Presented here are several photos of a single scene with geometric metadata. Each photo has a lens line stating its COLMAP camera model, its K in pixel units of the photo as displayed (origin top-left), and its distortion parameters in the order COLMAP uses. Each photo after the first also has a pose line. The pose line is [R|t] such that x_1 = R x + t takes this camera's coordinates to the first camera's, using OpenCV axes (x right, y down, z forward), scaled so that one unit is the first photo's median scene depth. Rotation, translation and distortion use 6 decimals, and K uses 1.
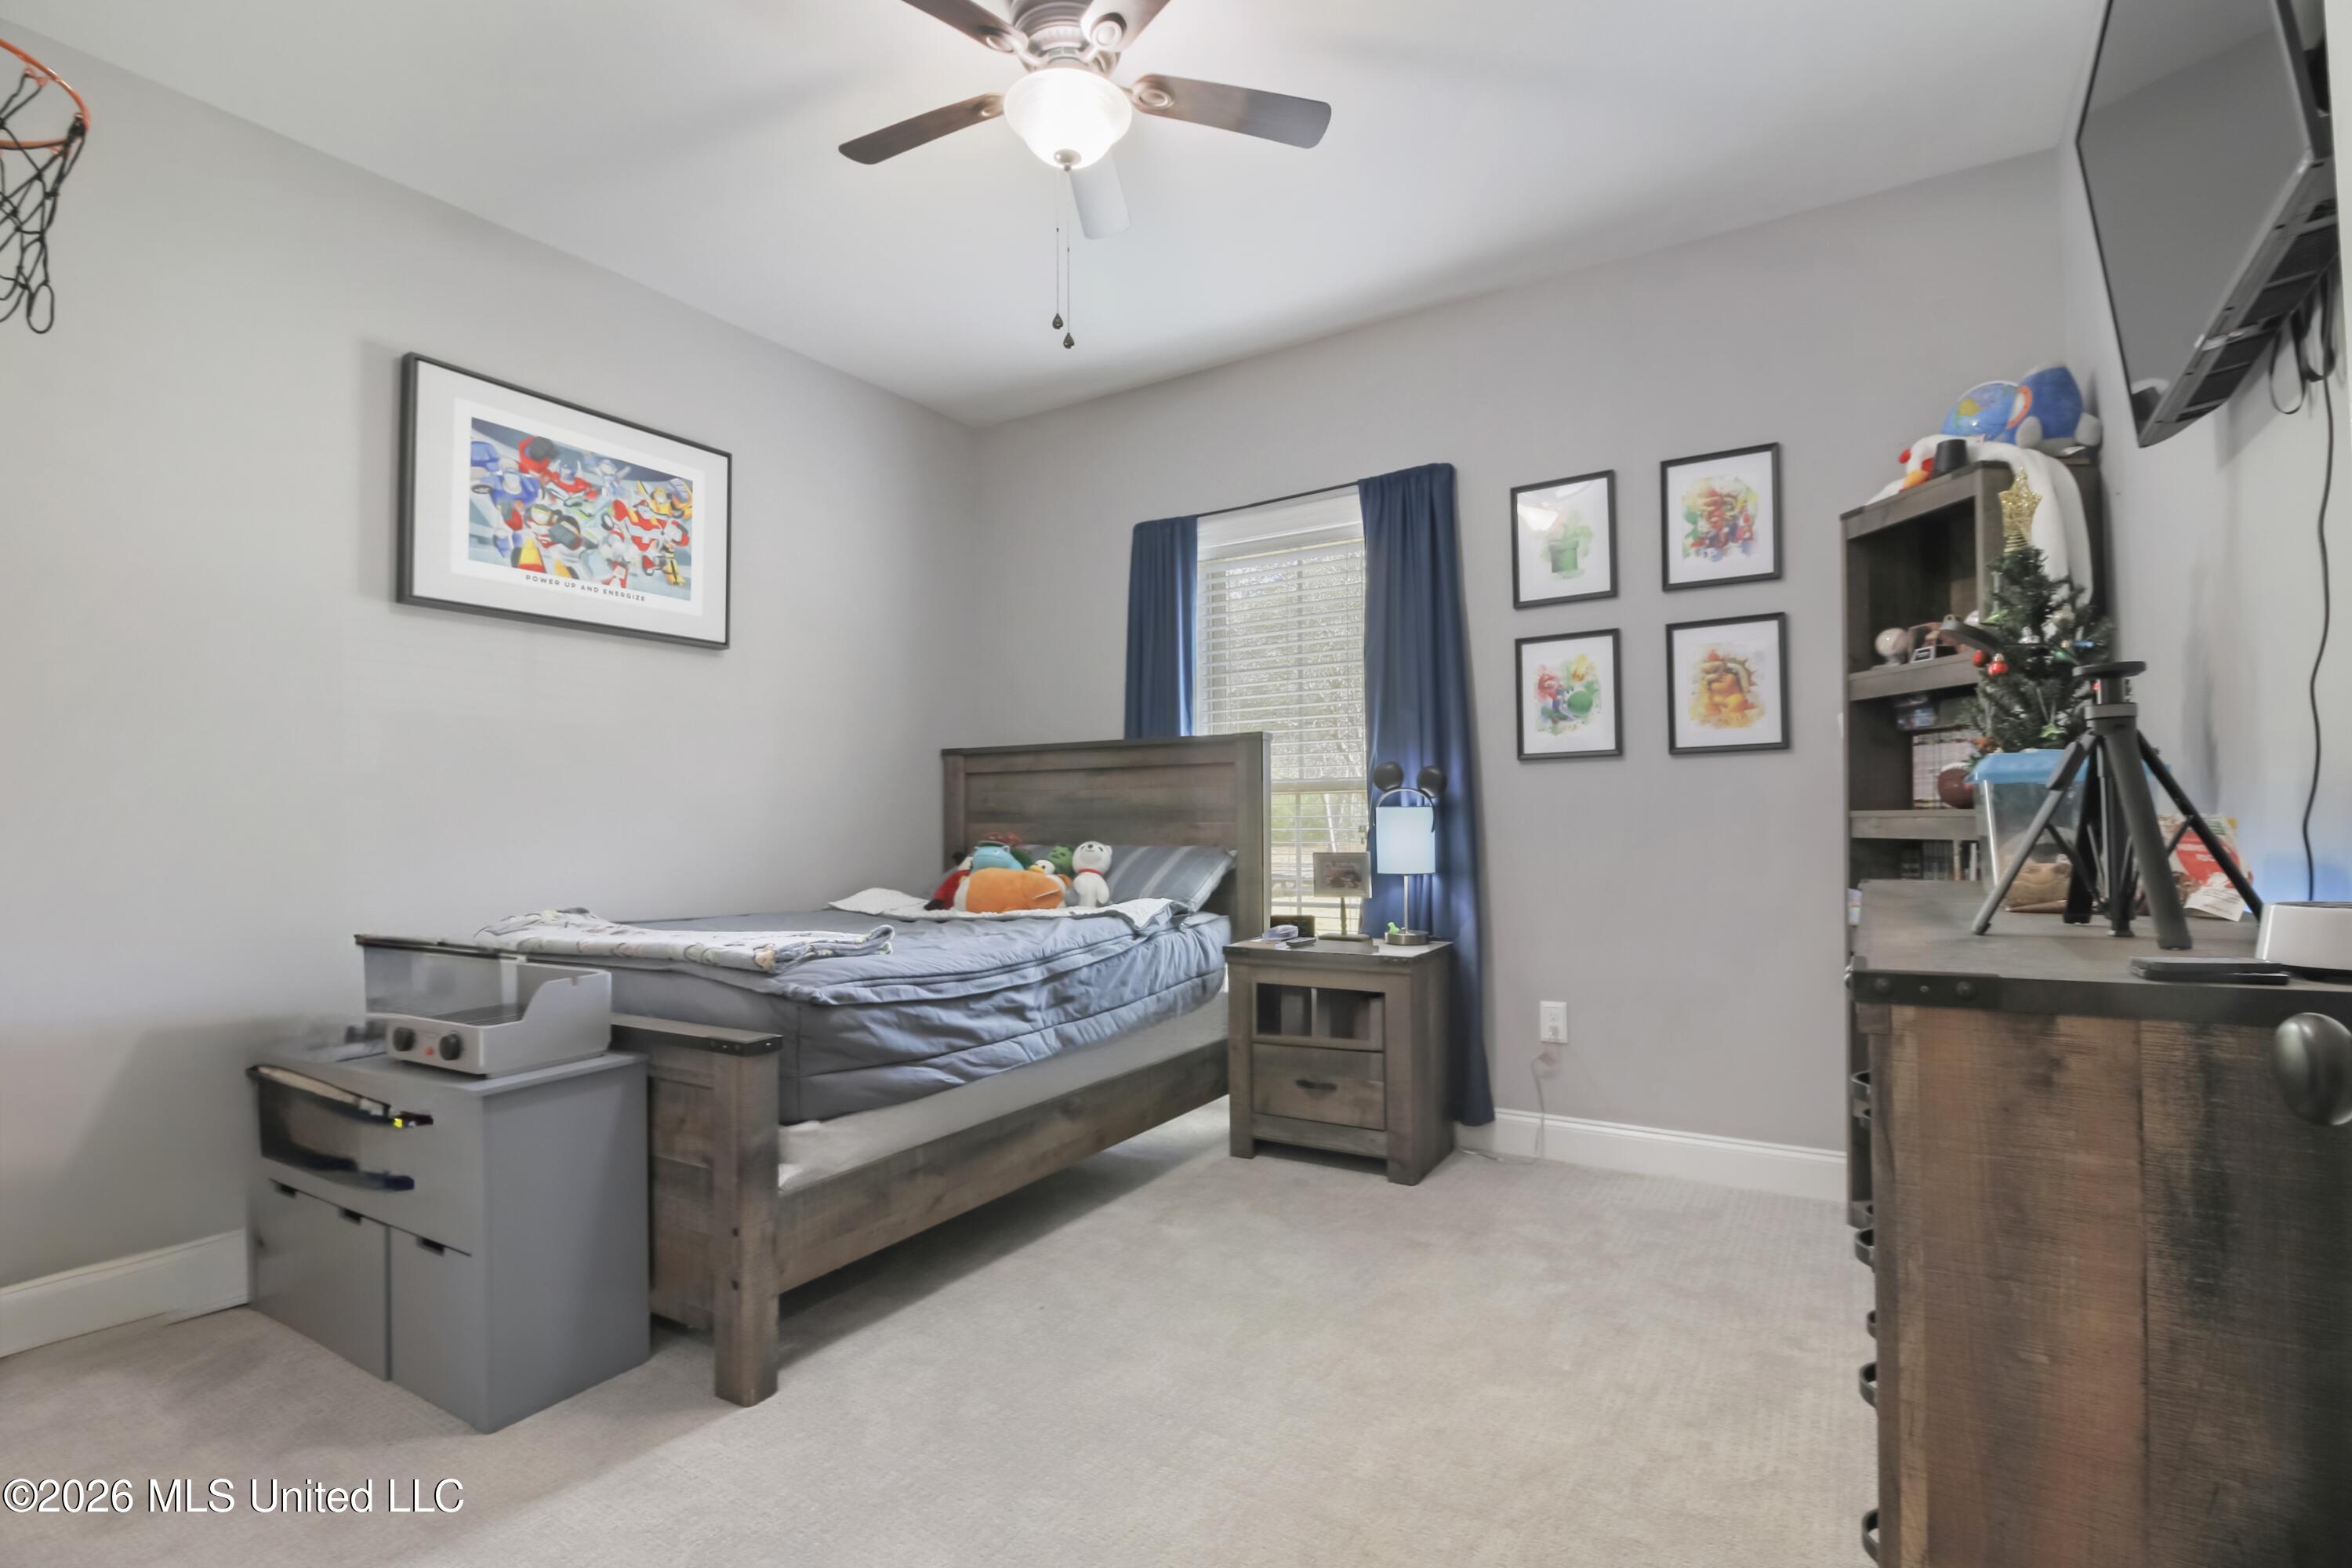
lens RADIAL K [[1105.1, 0, 1176.0], [0, 1105.1, 784.0], [0, 0, 1]] dist [-0.009388, -0.000537]
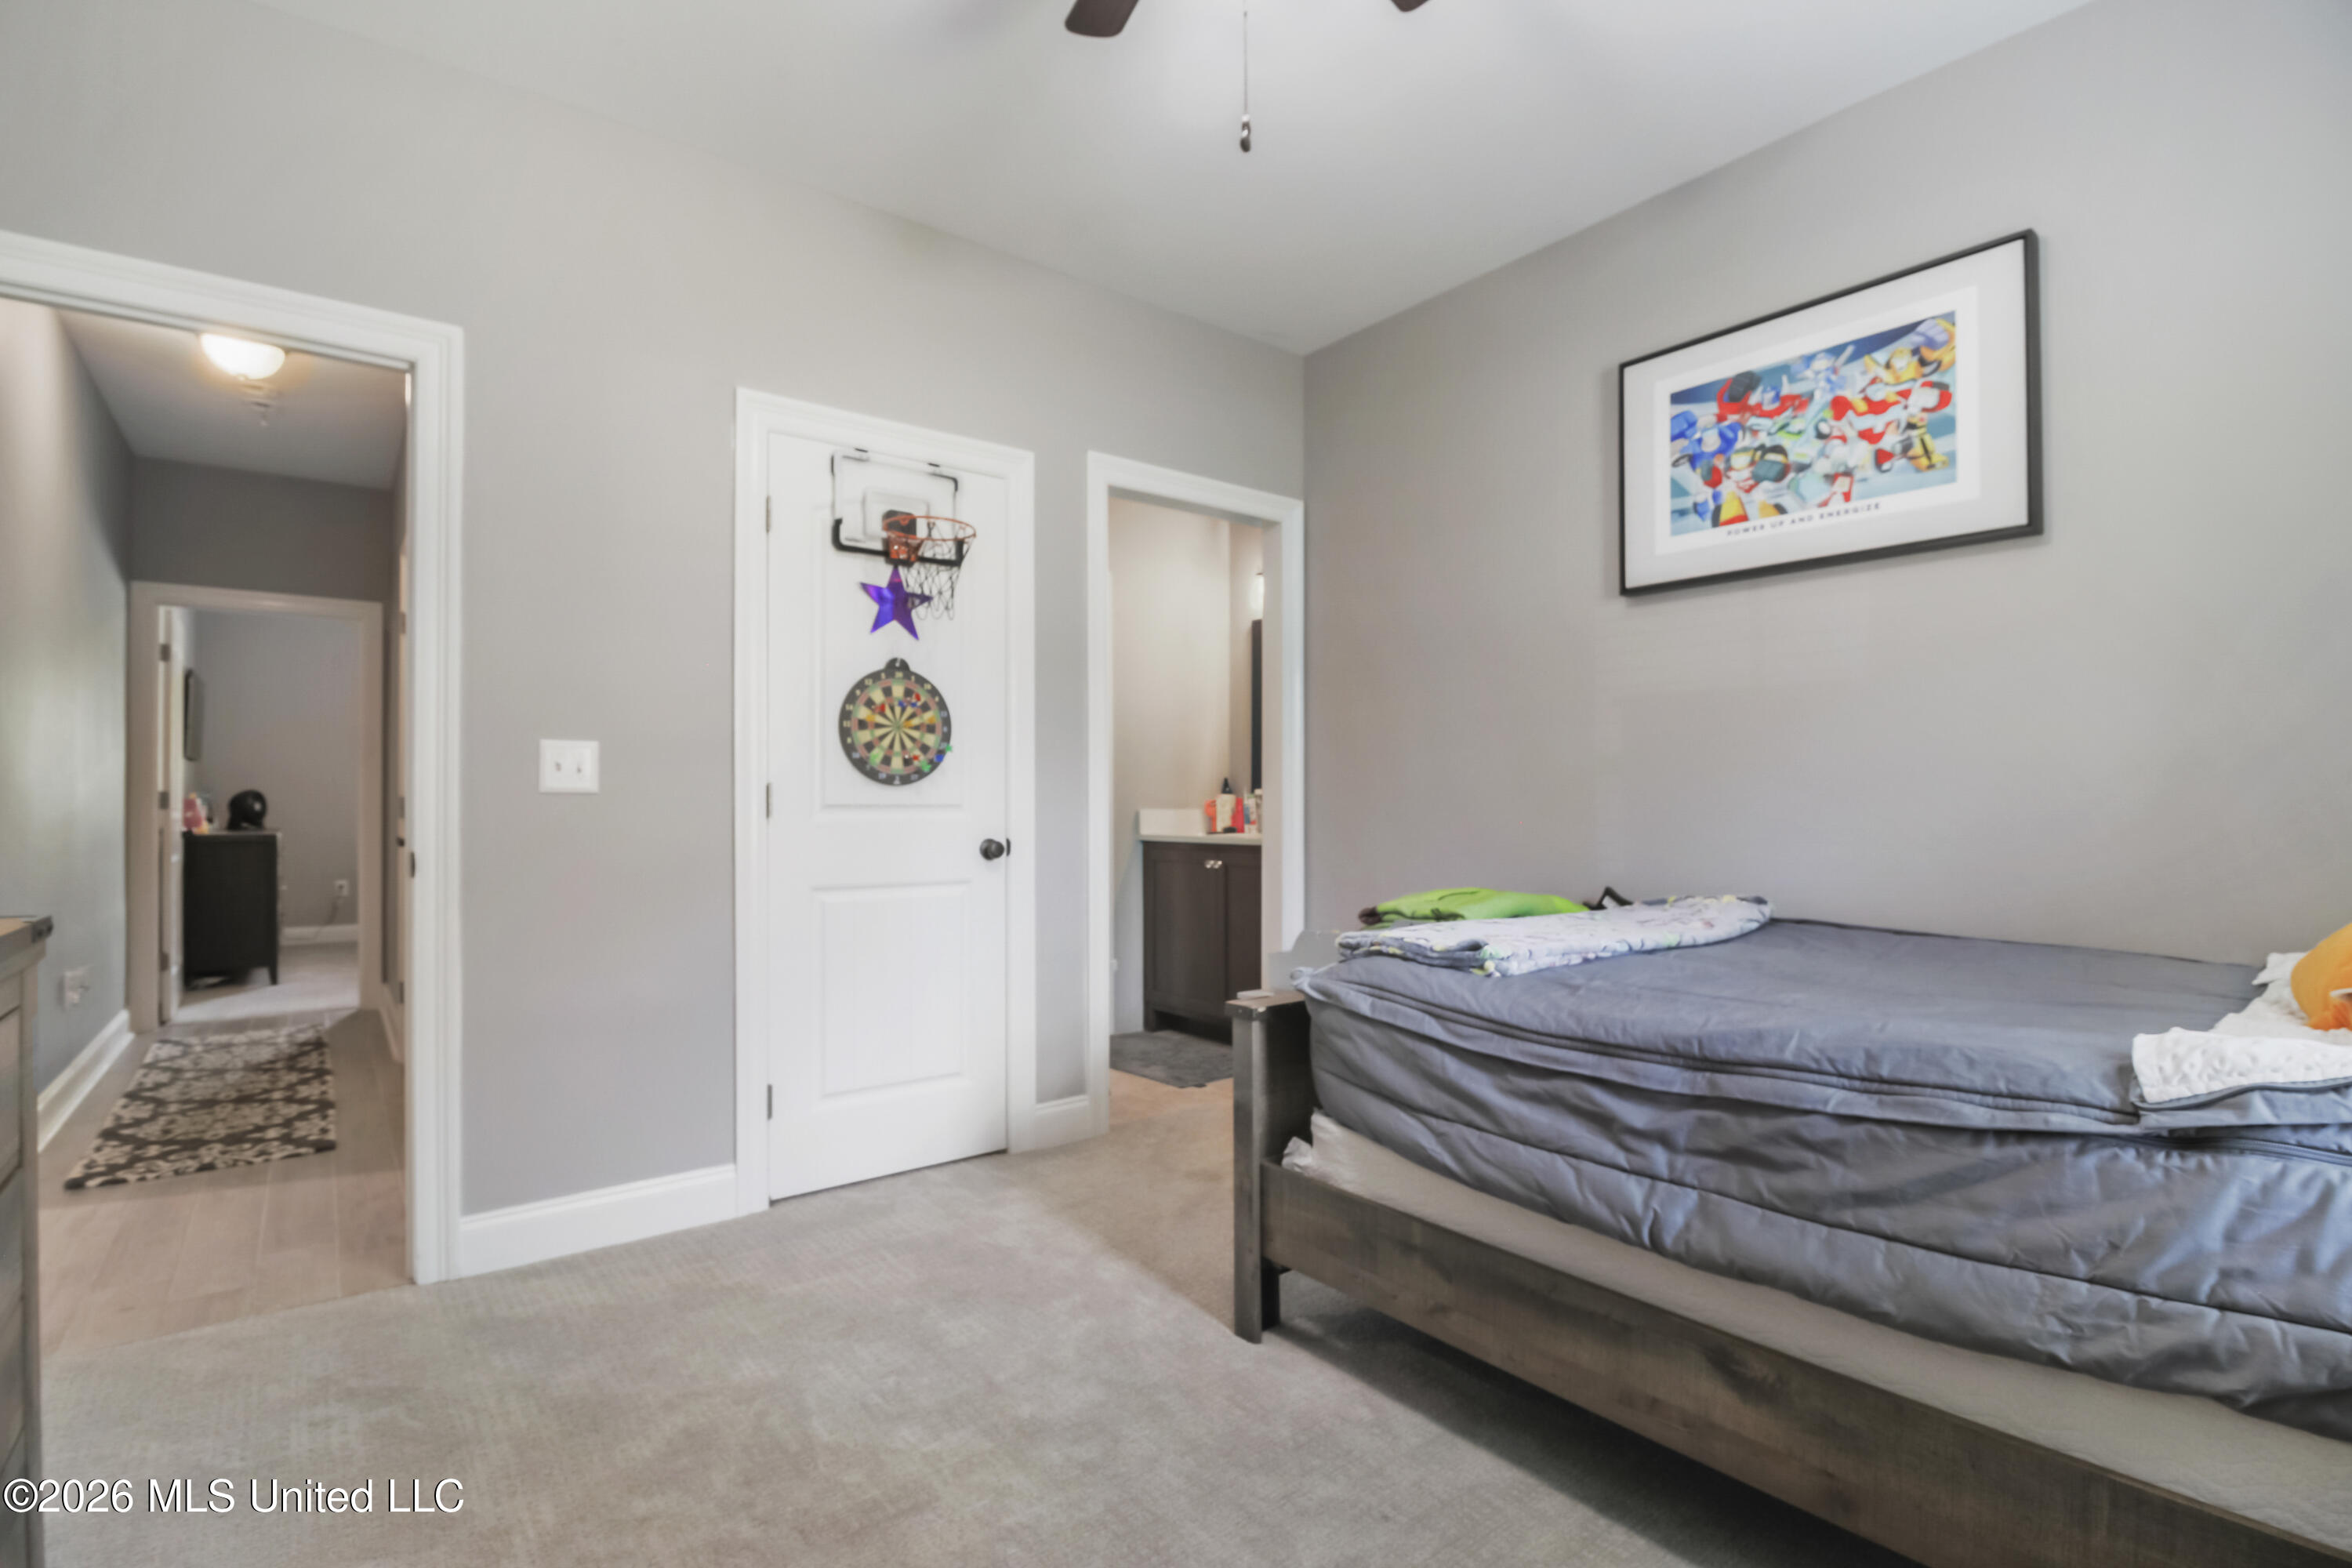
lens RADIAL K [[1105.1, 0, 1176.0], [0, 1105.1, 784.0], [0, 0, 1]] dist [-0.009388, -0.000537]
pose [[-0.345224, -0.004457, -0.938510, 0.429007], [0.036402, 0.999173, -0.018135, 0.021827], [0.937814, -0.040424, -0.344777, 0.860589]]
